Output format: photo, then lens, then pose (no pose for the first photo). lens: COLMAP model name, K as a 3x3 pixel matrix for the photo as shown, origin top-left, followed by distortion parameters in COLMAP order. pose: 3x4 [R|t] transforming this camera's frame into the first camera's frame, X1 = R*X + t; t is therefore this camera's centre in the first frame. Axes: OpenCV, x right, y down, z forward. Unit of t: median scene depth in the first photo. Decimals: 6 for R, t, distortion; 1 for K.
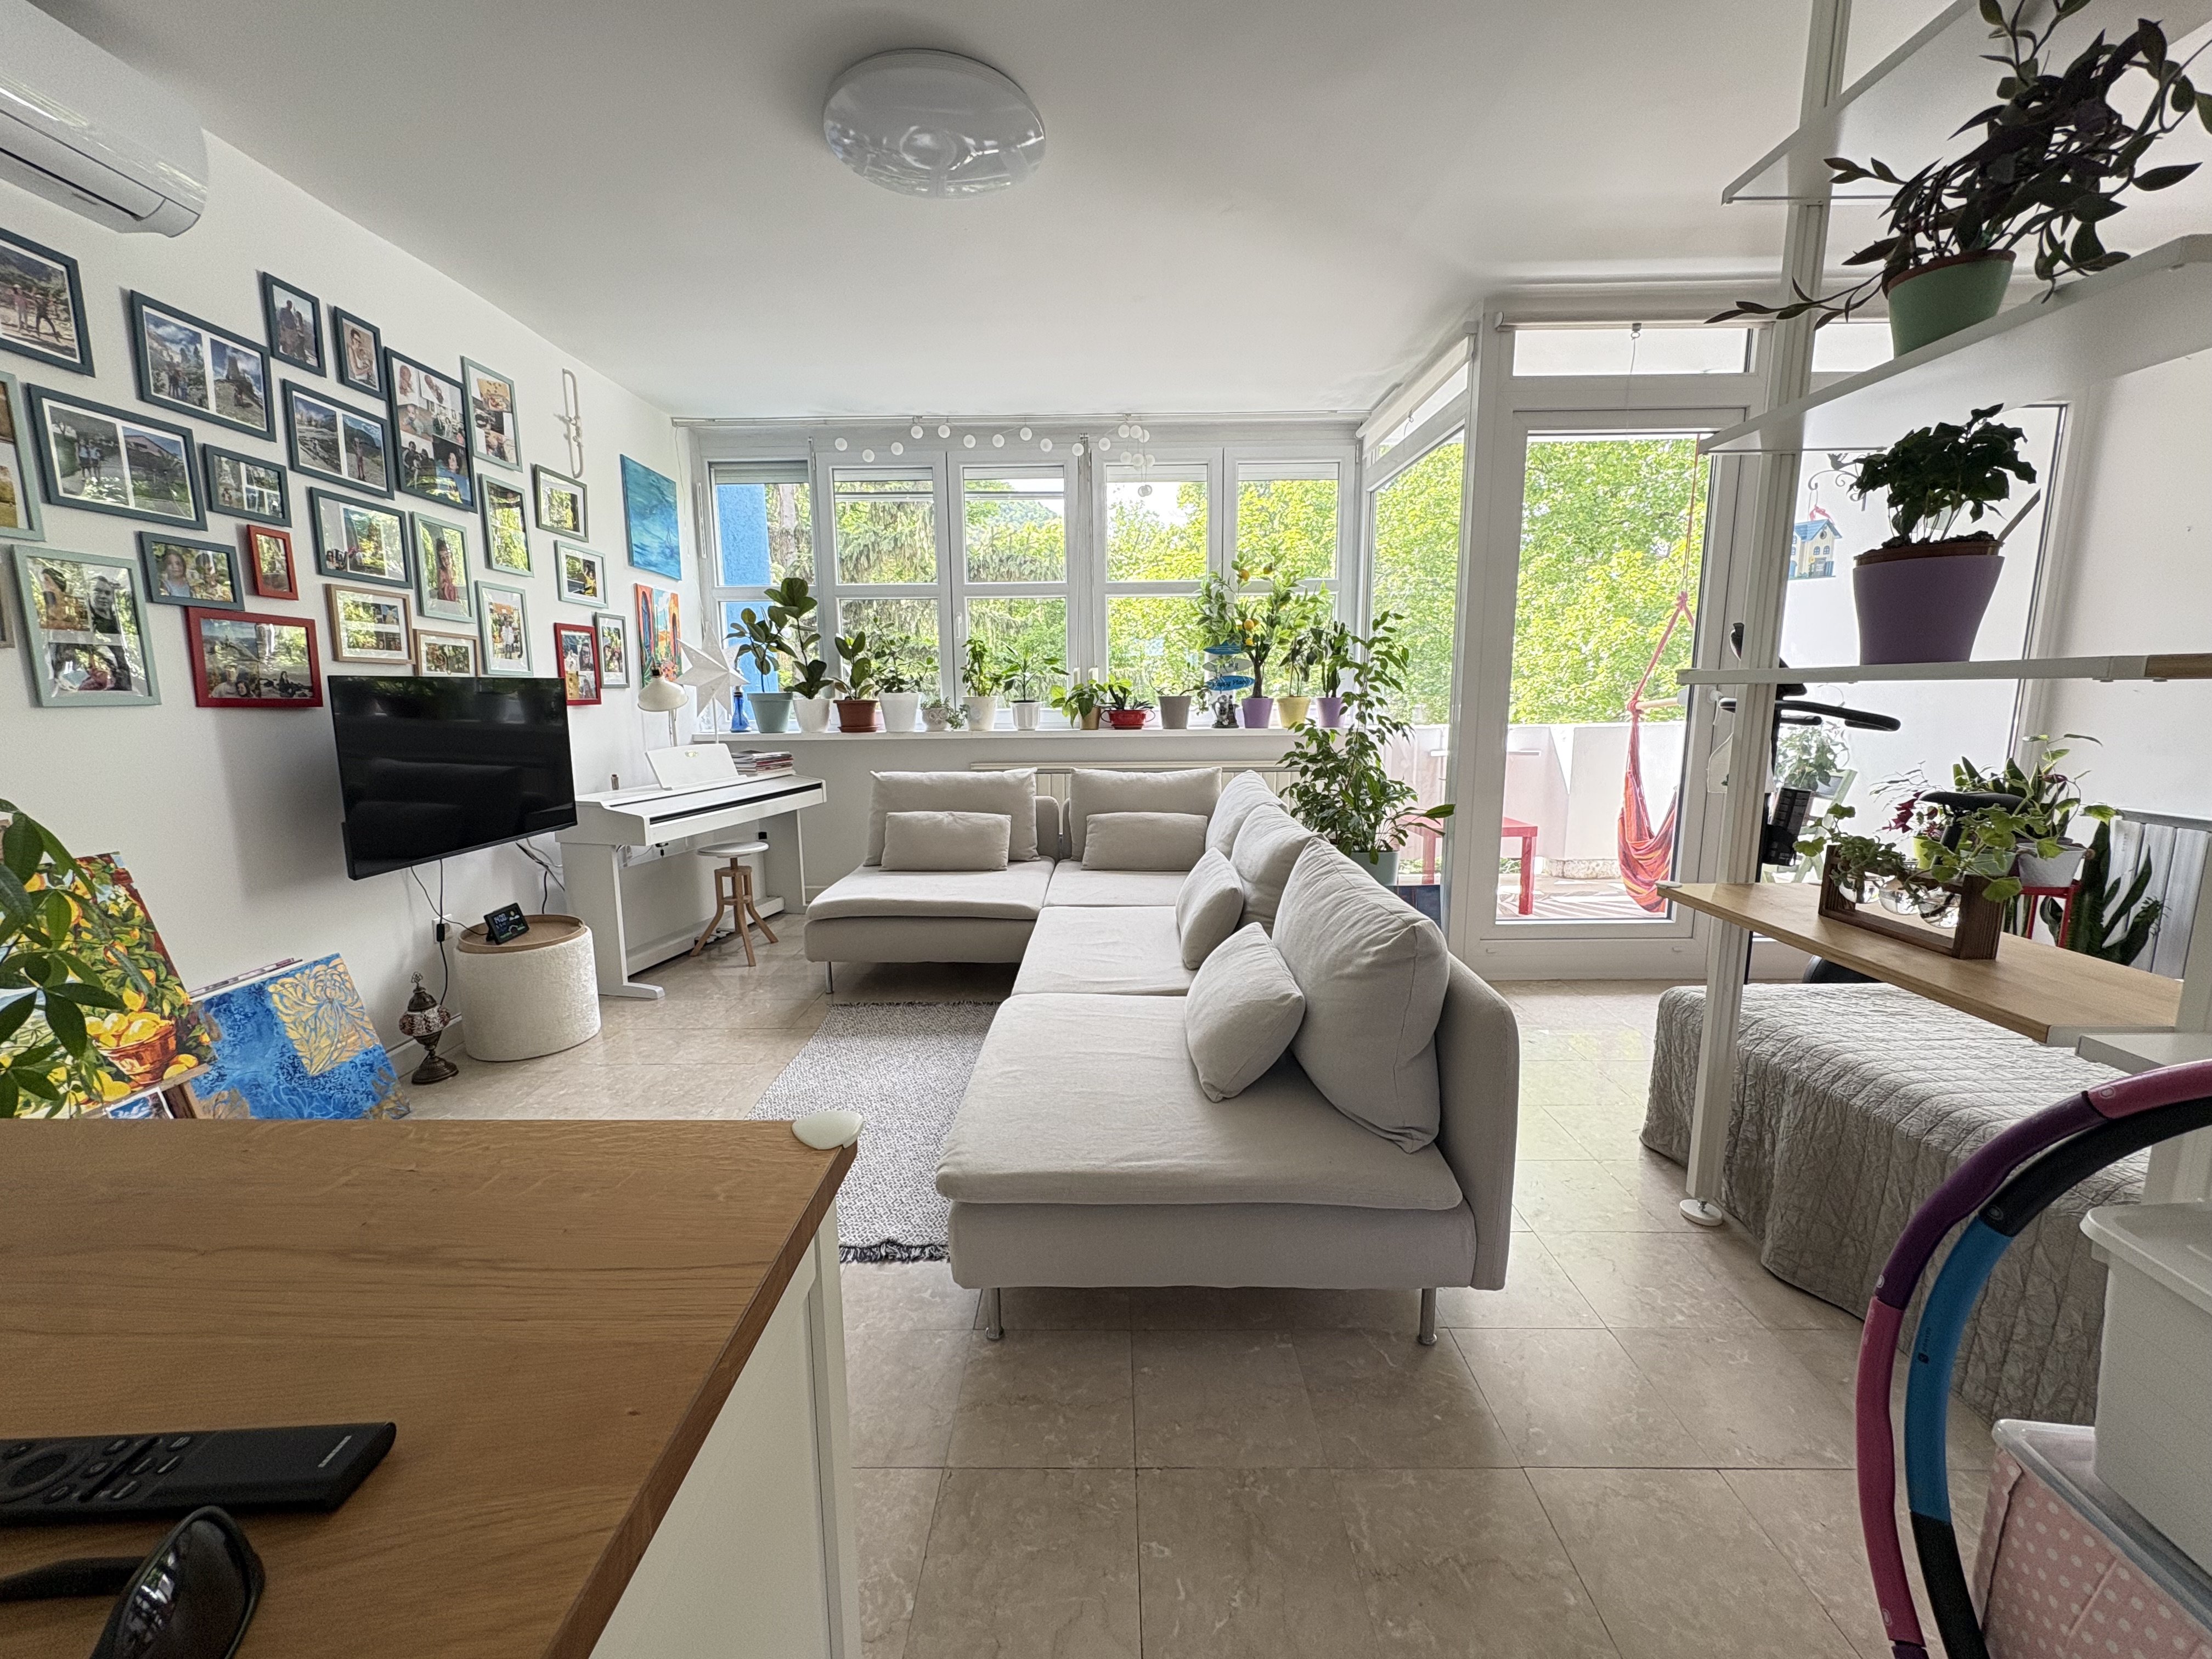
lens RADIAL K [[879.5, 0, 1100.8], [0, 879.5, 828.0], [0, 0, 1]] dist [-0.000102, 0.000174]
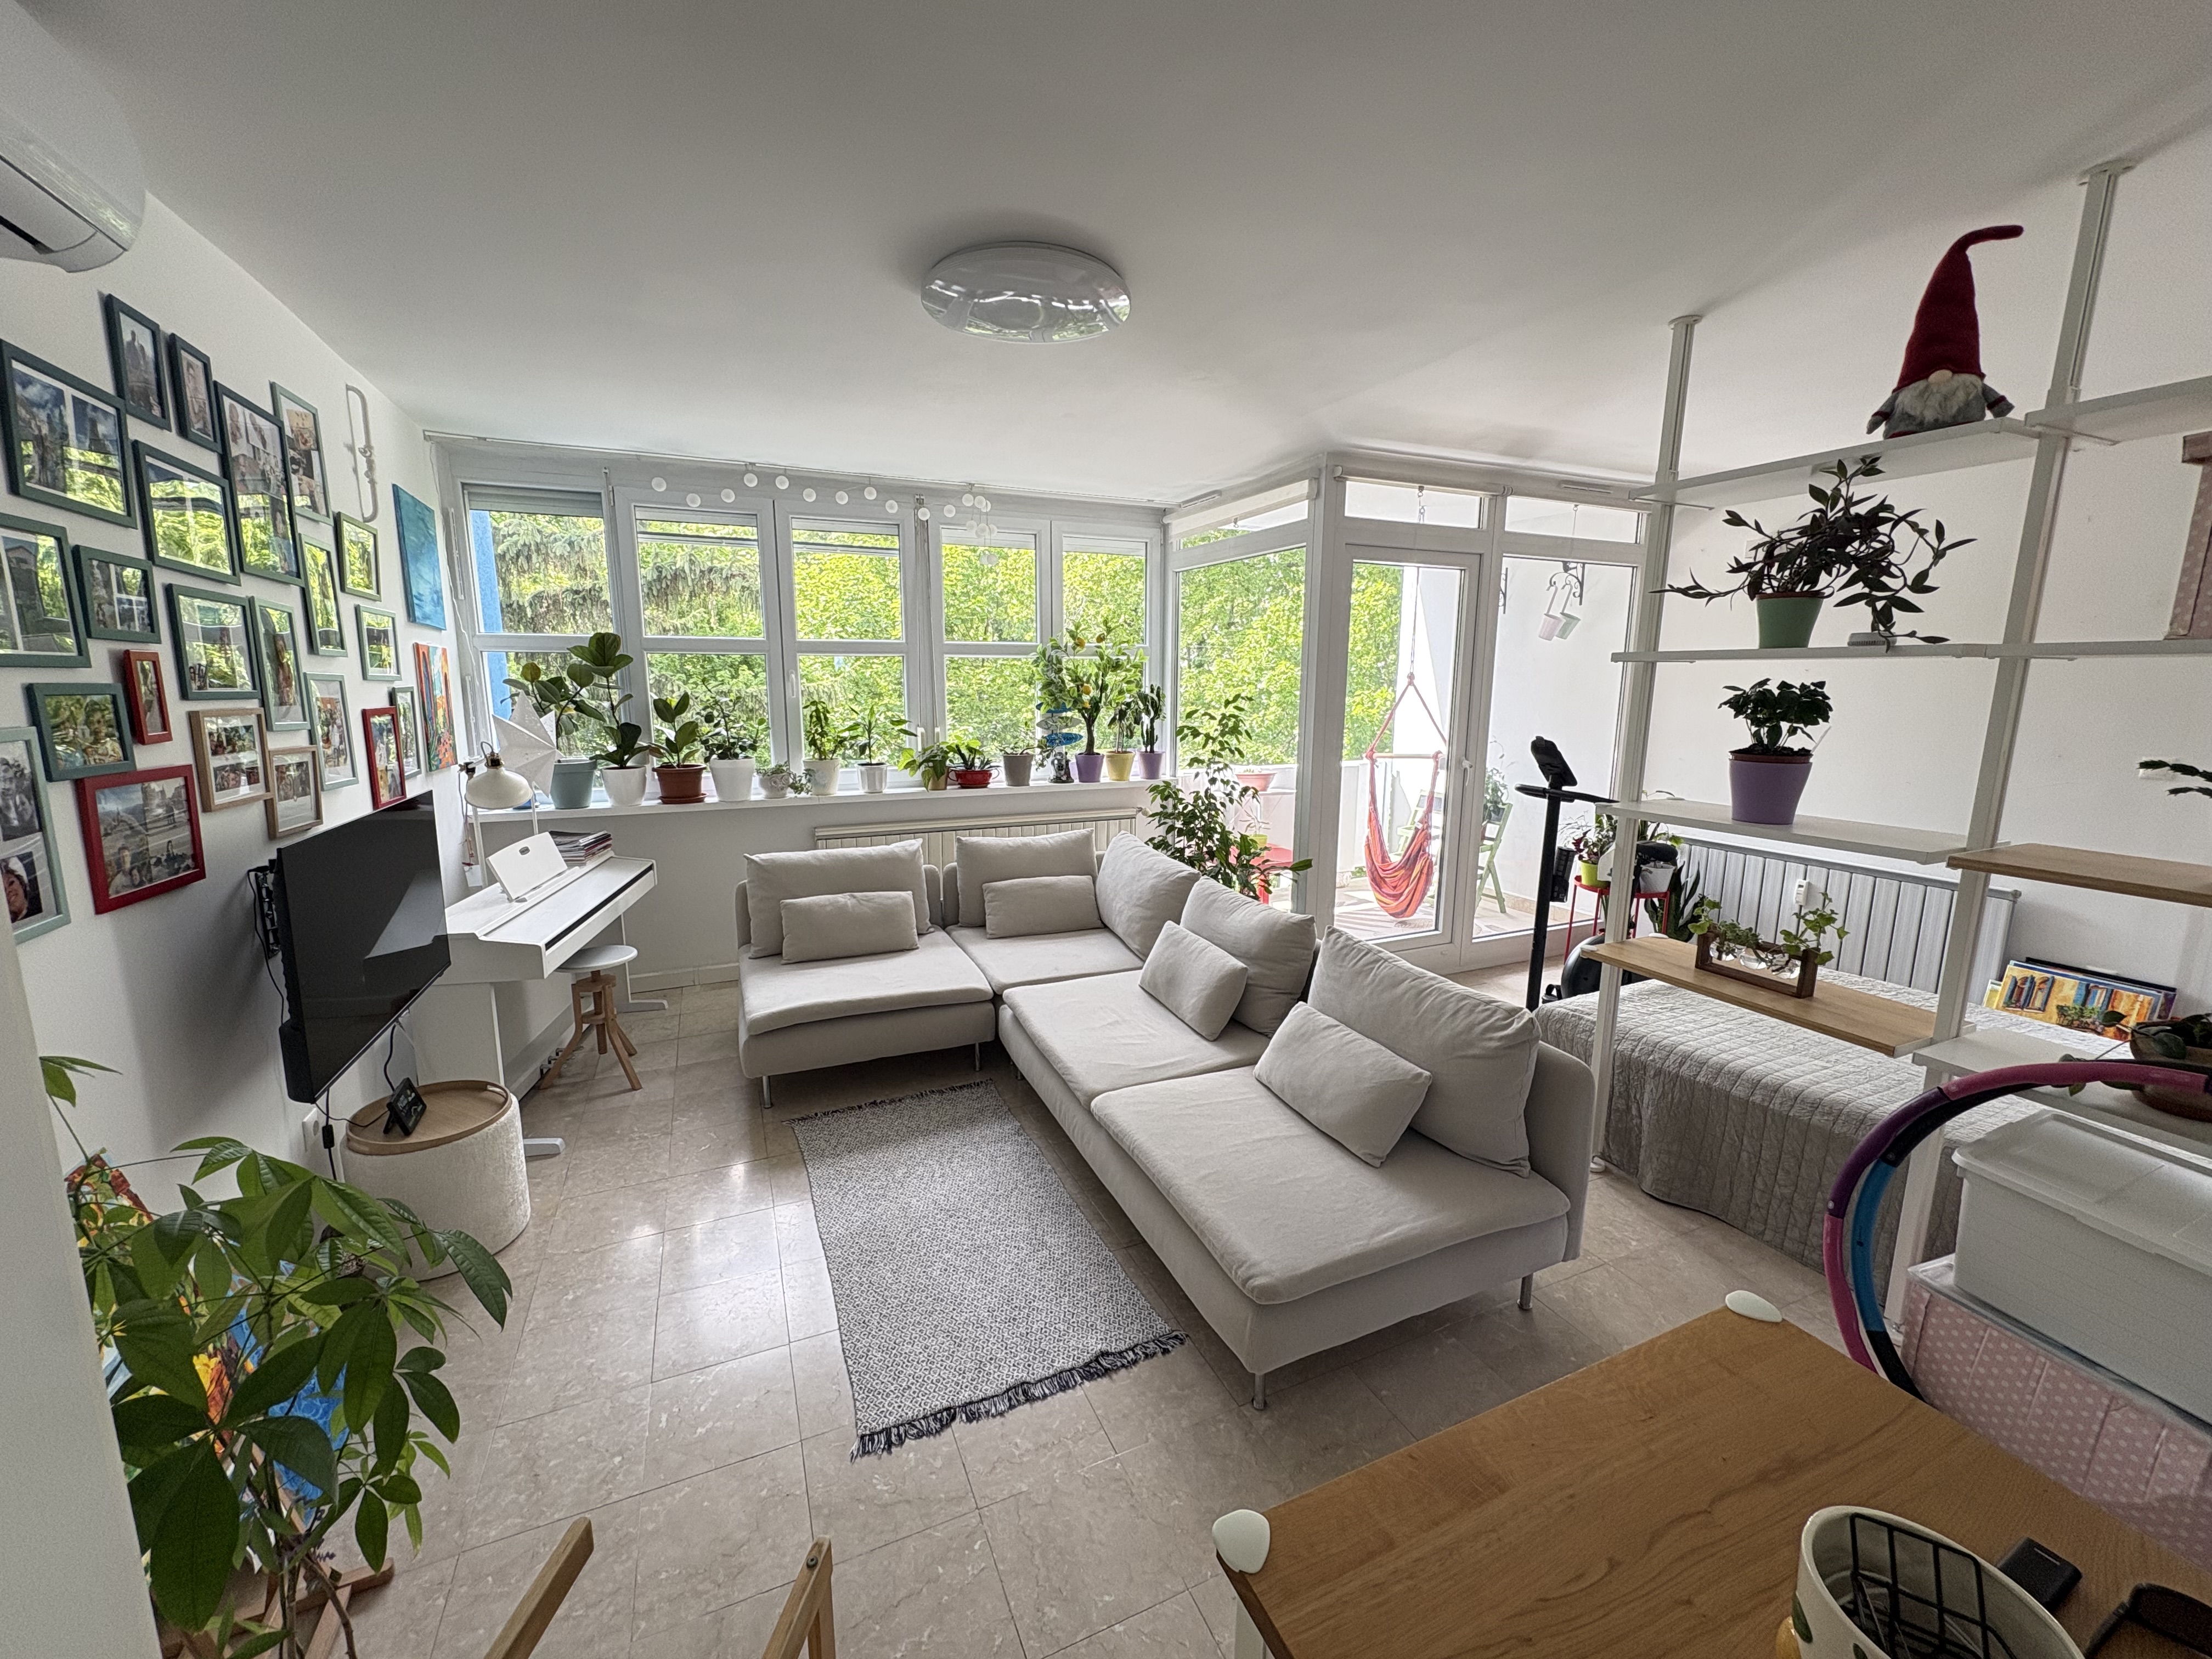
lens RADIAL K [[879.5, 0, 1100.8], [0, 879.5, 828.0], [0, 0, 1]] dist [-0.000102, 0.000174]
pose [[0.909325, -0.059316, 0.411838, -0.359399], [0.053787, 0.998239, 0.025012, -0.113949], [-0.412596, -0.000593, 0.910914, 0.005144]]
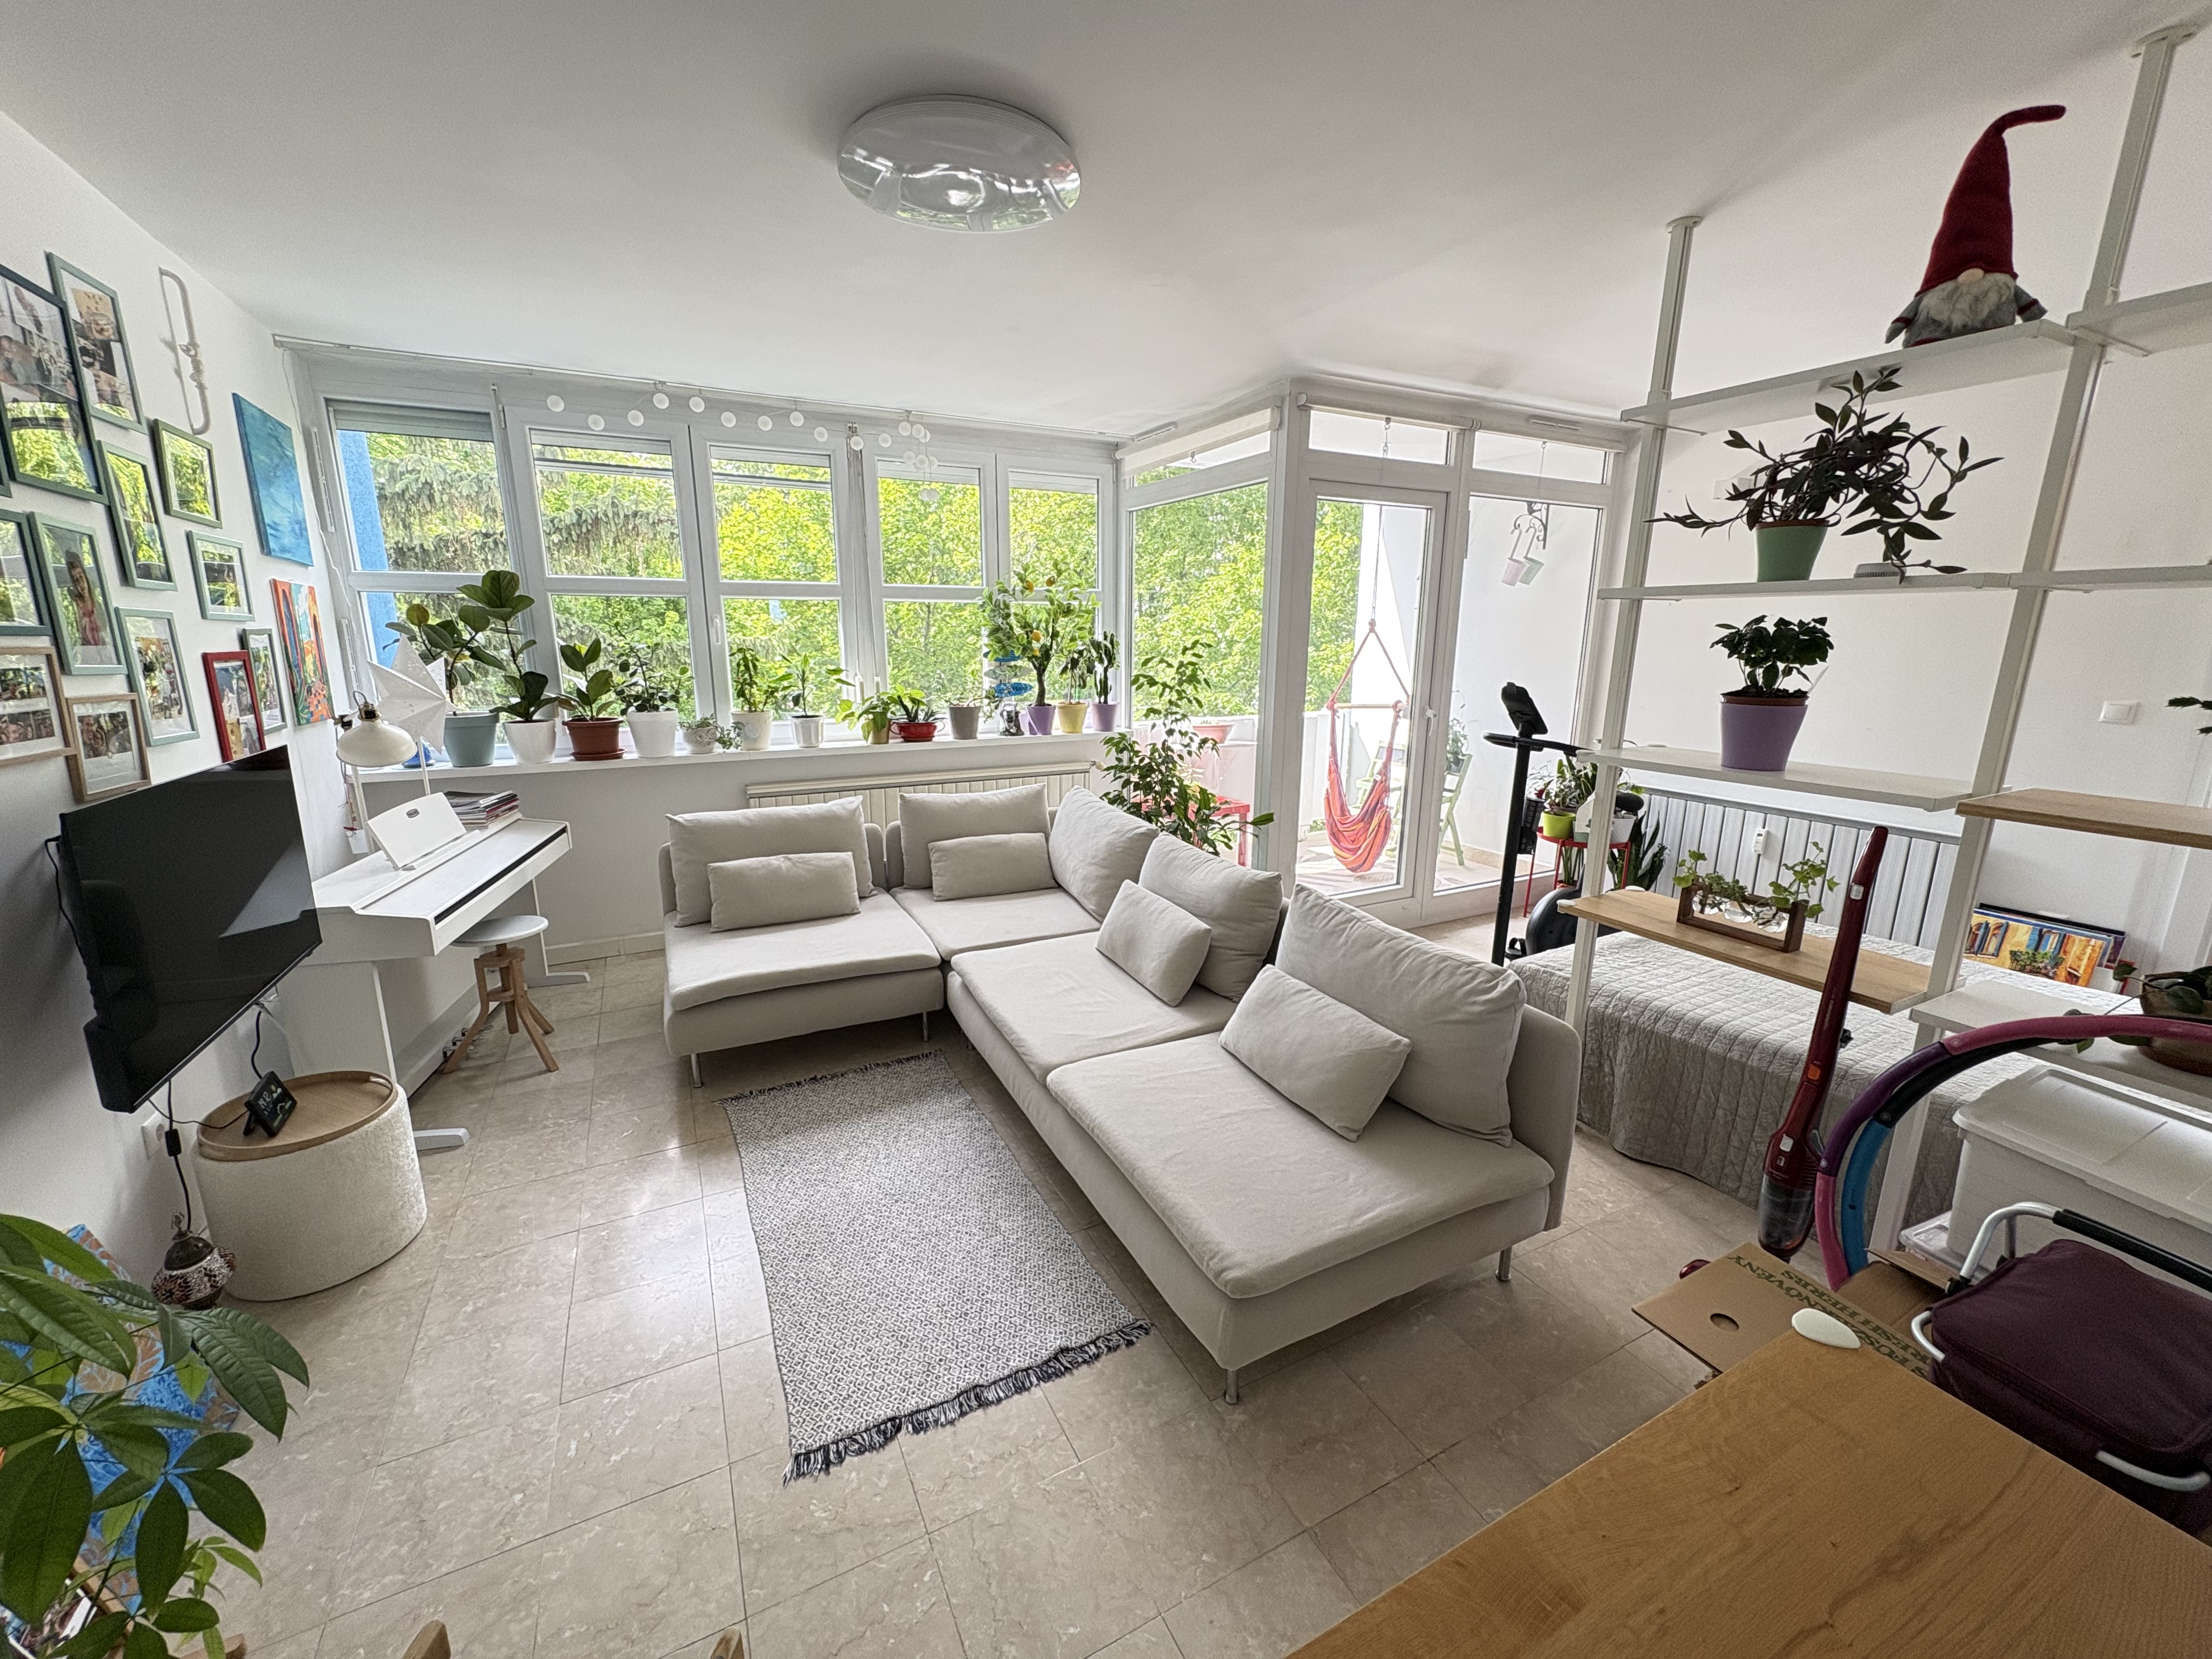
lens RADIAL K [[882.2, 0, 1100.5], [0, 882.2, 828.2], [0, 0, 1]] dist [0.000195, 0.000540]
pose [[0.885051, -0.090512, 0.456609, -0.336412], [0.061500, 0.995052, 0.078039, -0.110591], [-0.461413, -0.040987, 0.886238, 0.058642]]
